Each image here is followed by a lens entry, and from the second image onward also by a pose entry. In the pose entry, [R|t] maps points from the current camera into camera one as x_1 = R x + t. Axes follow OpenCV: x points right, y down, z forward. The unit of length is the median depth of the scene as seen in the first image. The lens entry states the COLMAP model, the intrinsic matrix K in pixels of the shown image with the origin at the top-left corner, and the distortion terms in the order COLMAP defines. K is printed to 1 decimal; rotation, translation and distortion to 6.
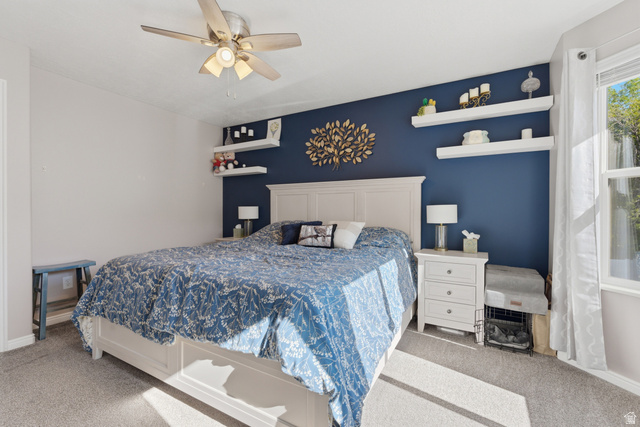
lens RADIAL K [[286.0, 0, 322.2], [0, 286.0, 212.7], [0, 0, 1]] dist [-0.004355, 0.000245]
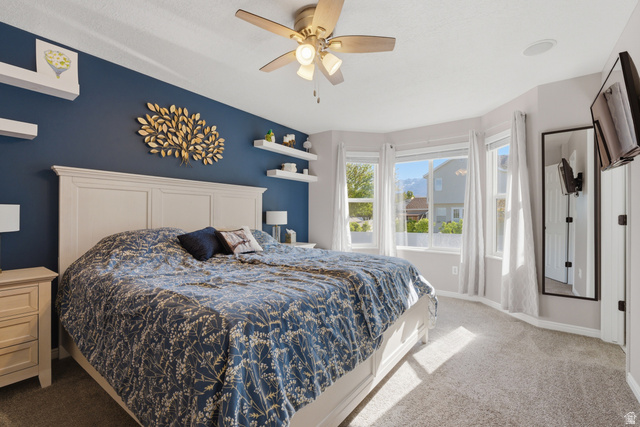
lens RADIAL K [[286.0, 0, 322.6], [0, 286.0, 214.7], [0, 0, 1]] dist [-0.004355, 0.000245]
pose [[0.116500, 0.003938, 0.993183, -0.751882], [0.000584, 0.999992, -0.004033, -0.003818], [-0.993191, 0.001050, 0.116496, 0.509624]]
